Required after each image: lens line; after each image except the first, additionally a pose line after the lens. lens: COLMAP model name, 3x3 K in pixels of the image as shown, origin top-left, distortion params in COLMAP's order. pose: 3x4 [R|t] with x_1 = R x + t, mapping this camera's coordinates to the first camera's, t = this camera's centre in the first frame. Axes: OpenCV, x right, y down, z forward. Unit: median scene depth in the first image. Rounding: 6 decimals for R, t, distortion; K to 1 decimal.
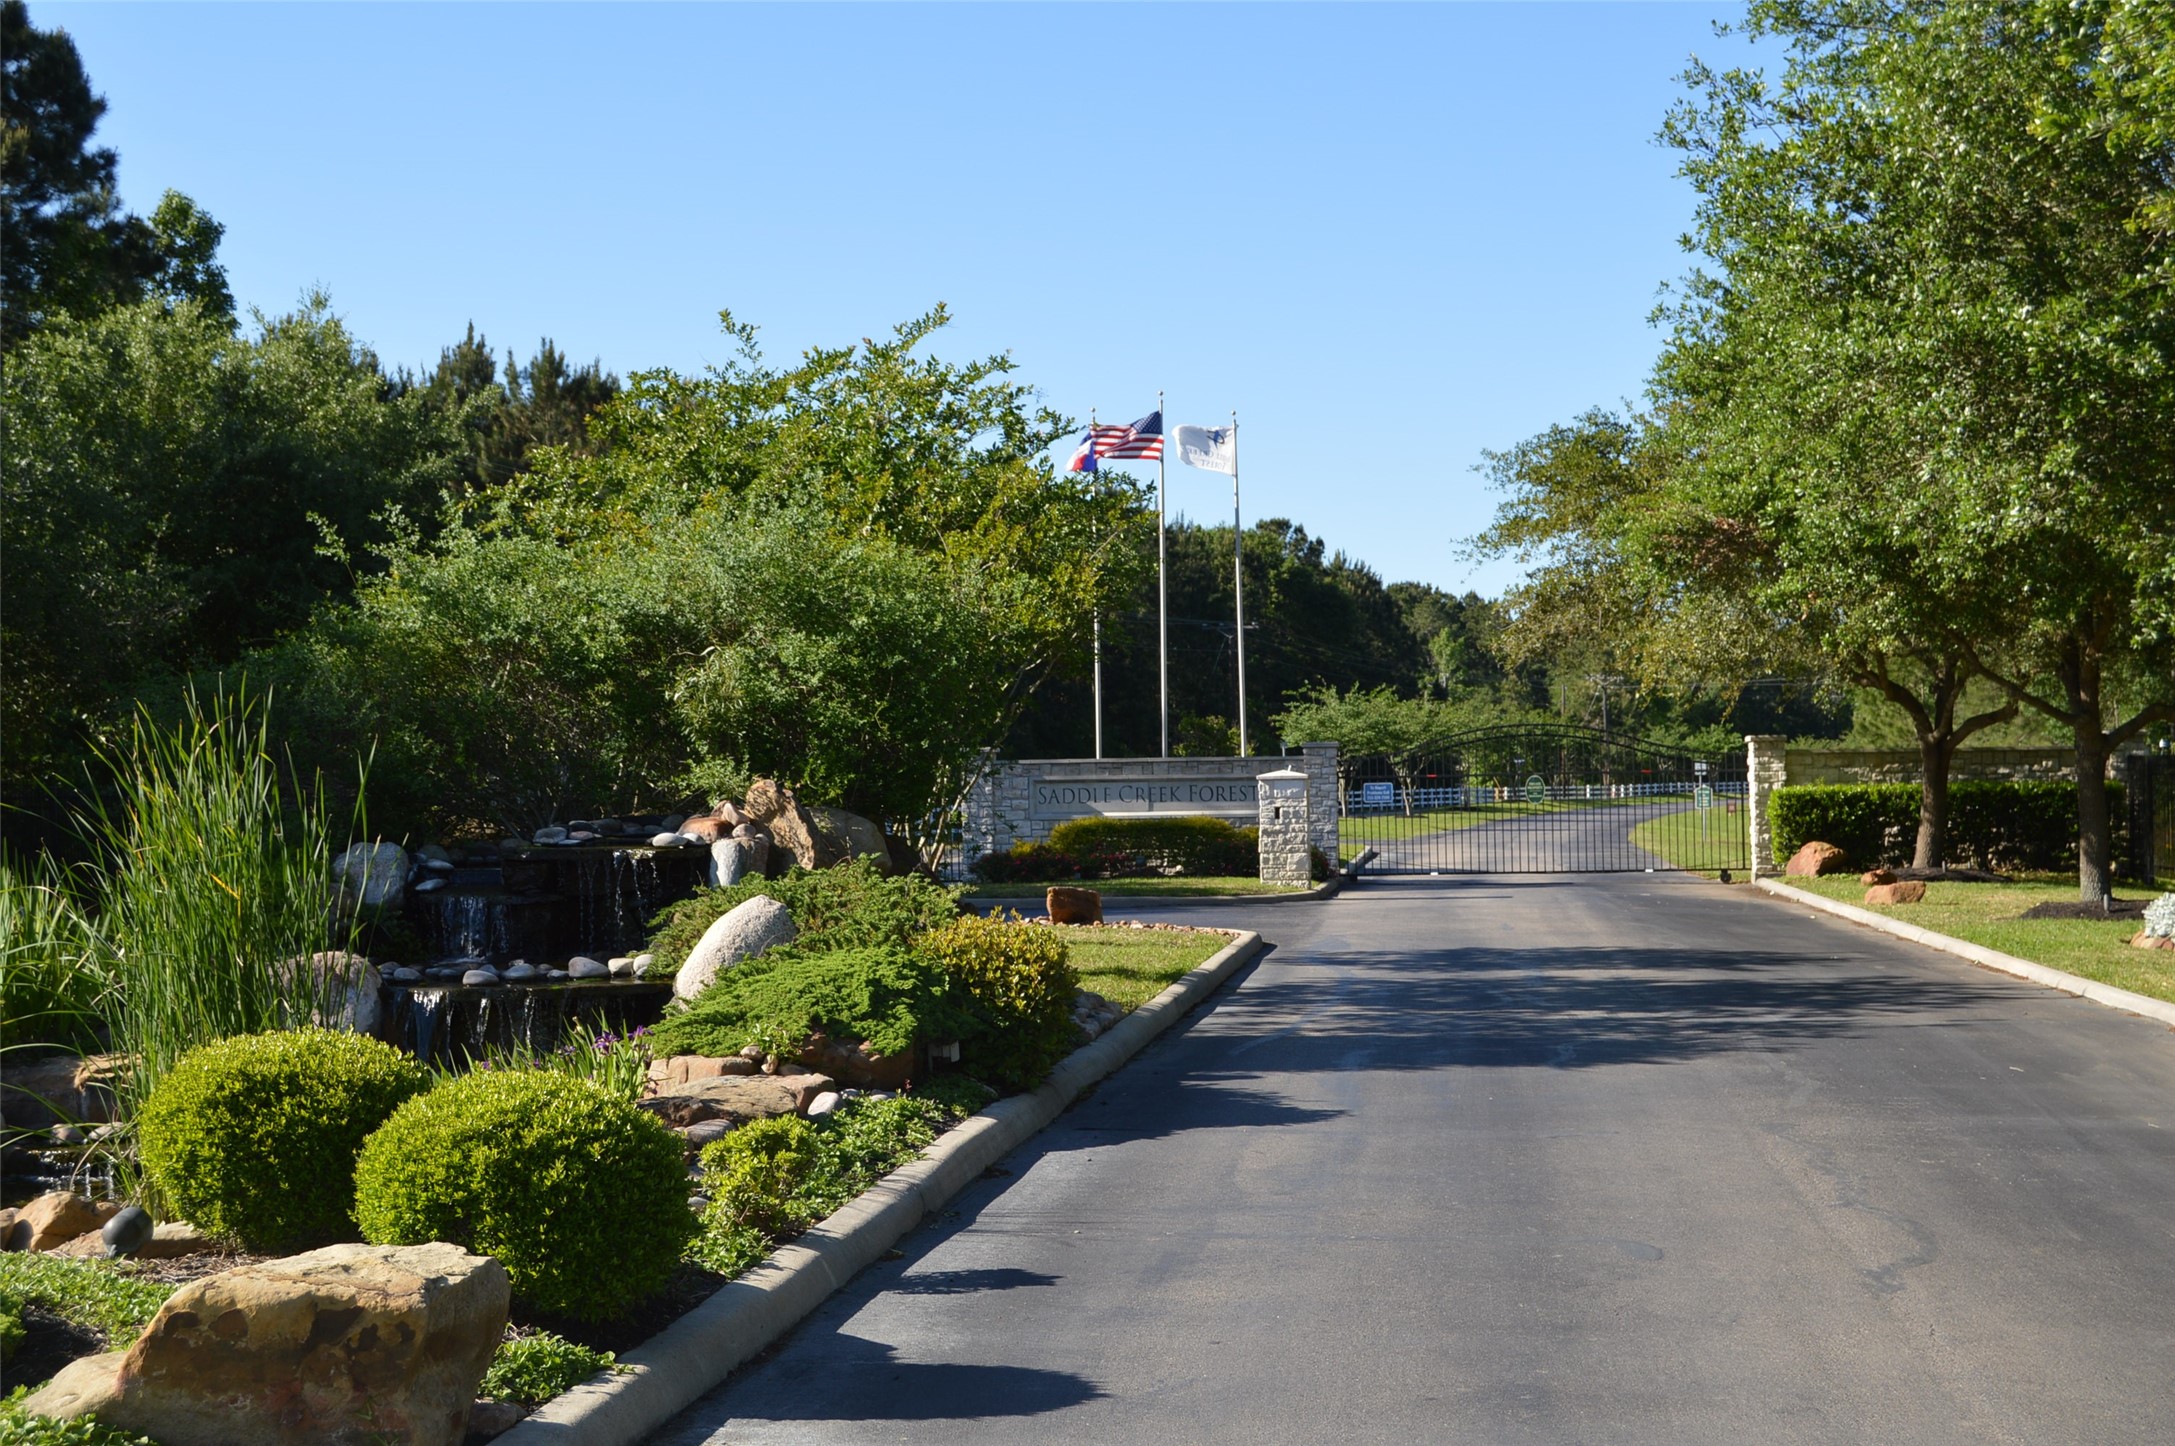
lens RADIAL K [[3151.8, 0, 1087.5], [0, 3151.8, 723.0], [0, 0, 1]] dist [-0.005094, 0.042153]
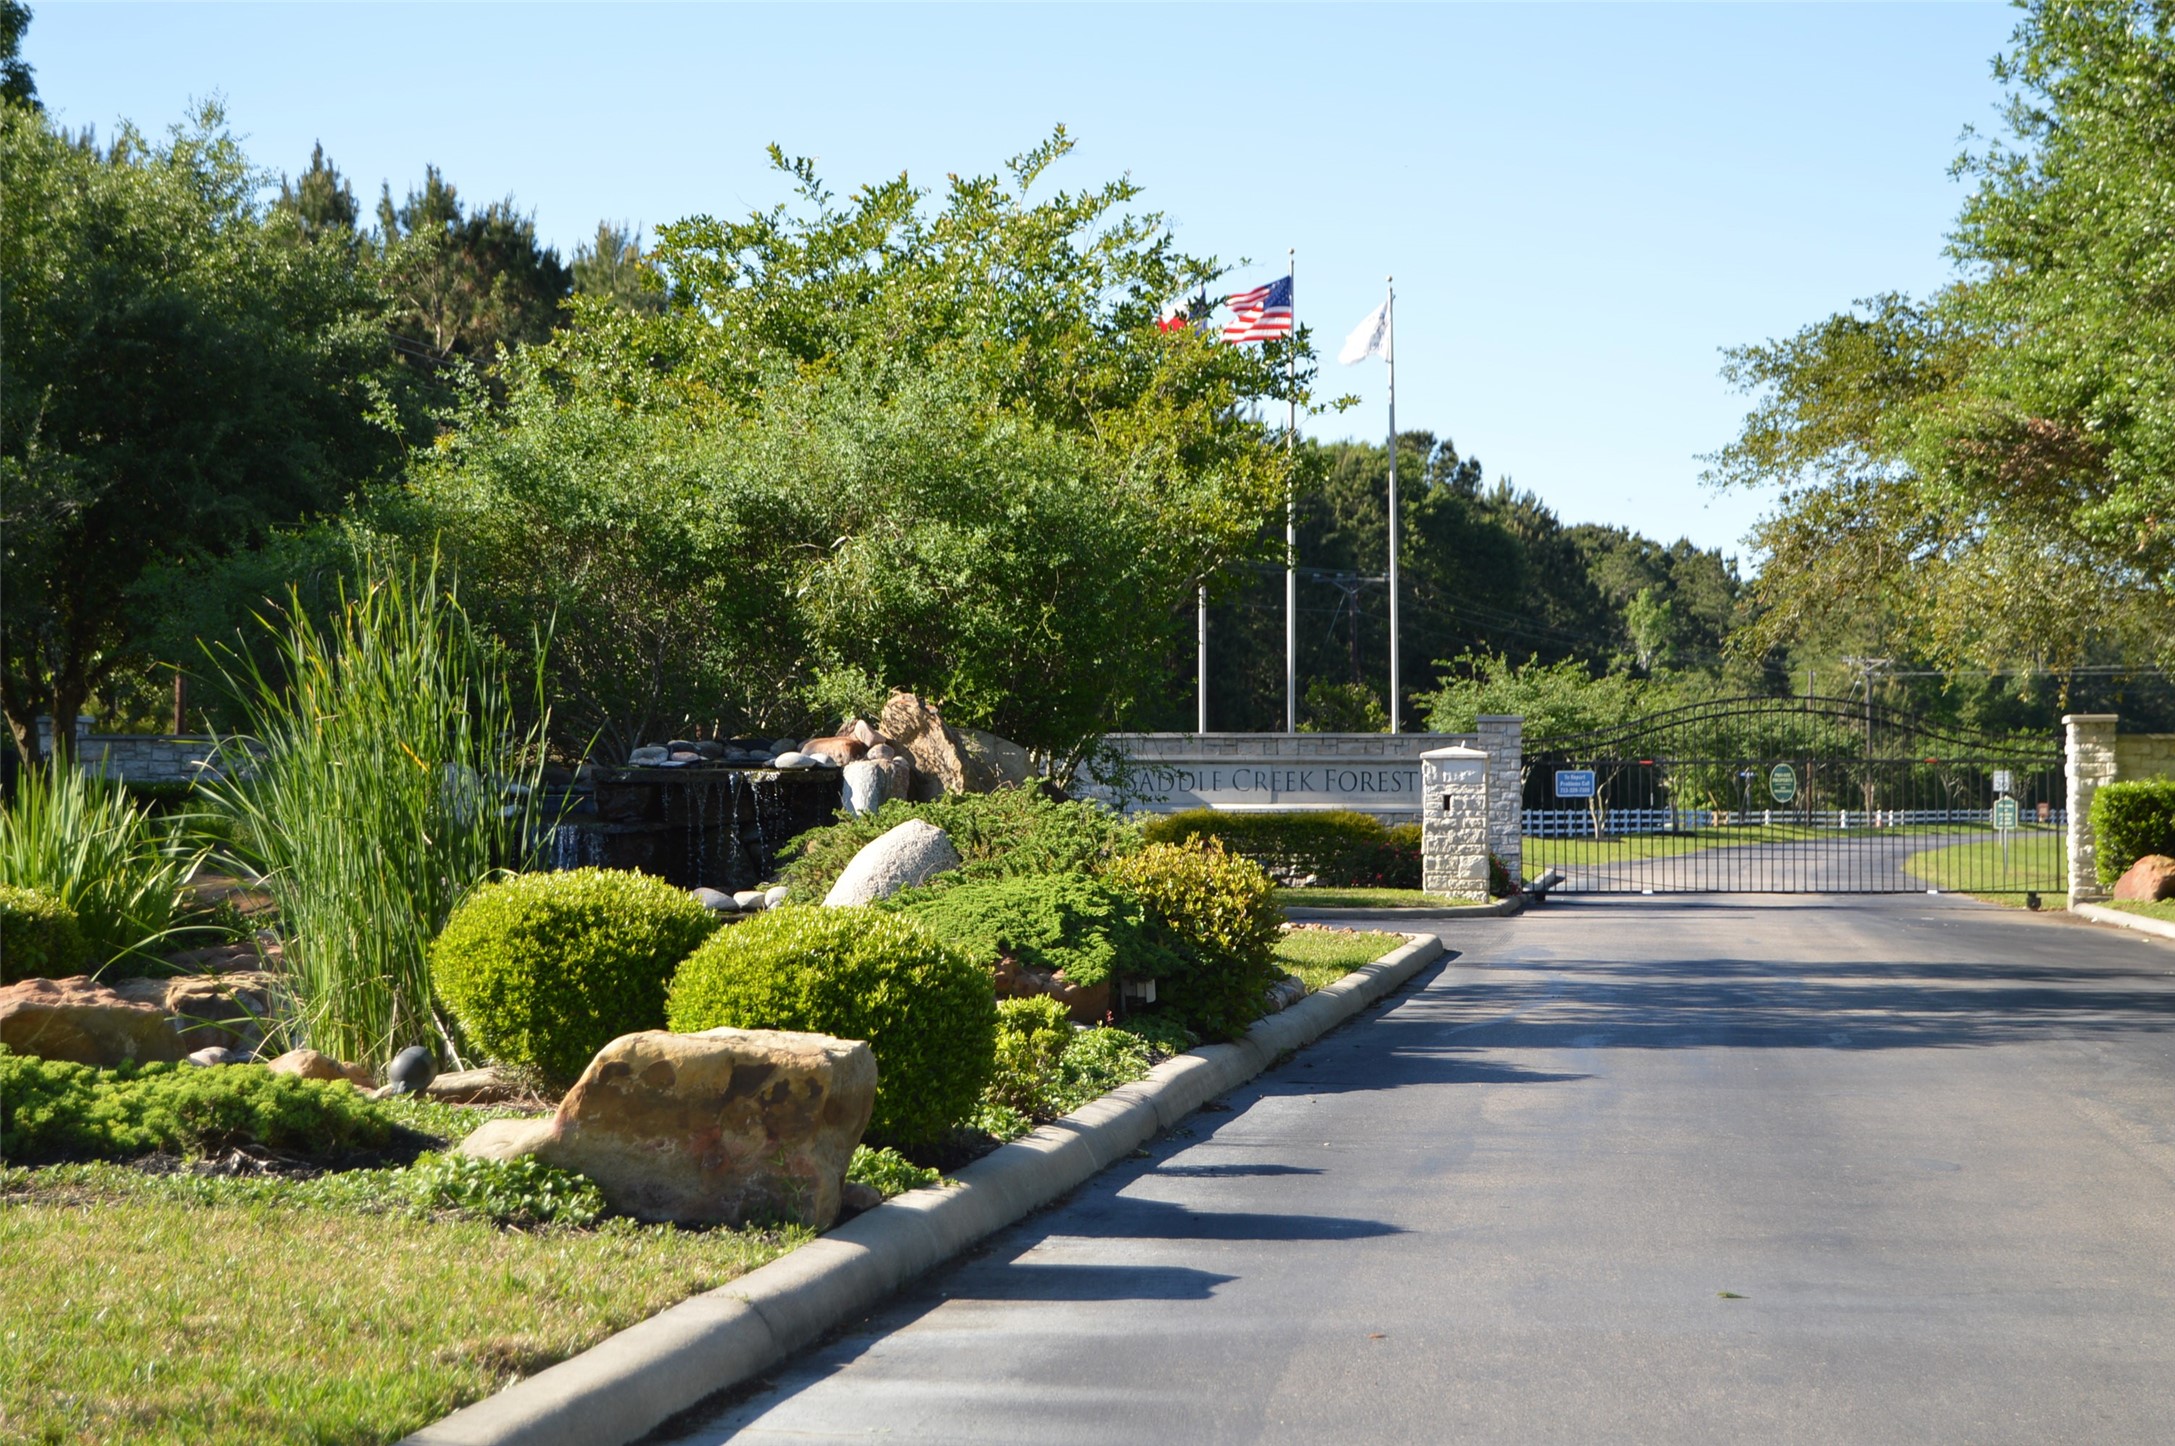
lens RADIAL K [[4402.2, 0, 1087.5], [0, 4402.2, 723.0], [0, 0, 1]] dist [0.012141, -0.009708]
pose [[0.999787, 0.016304, -0.012648, -0.036033], [-0.016275, 0.999865, 0.002362, 0.021384], [0.012685, -0.002156, 0.999917, -0.180146]]
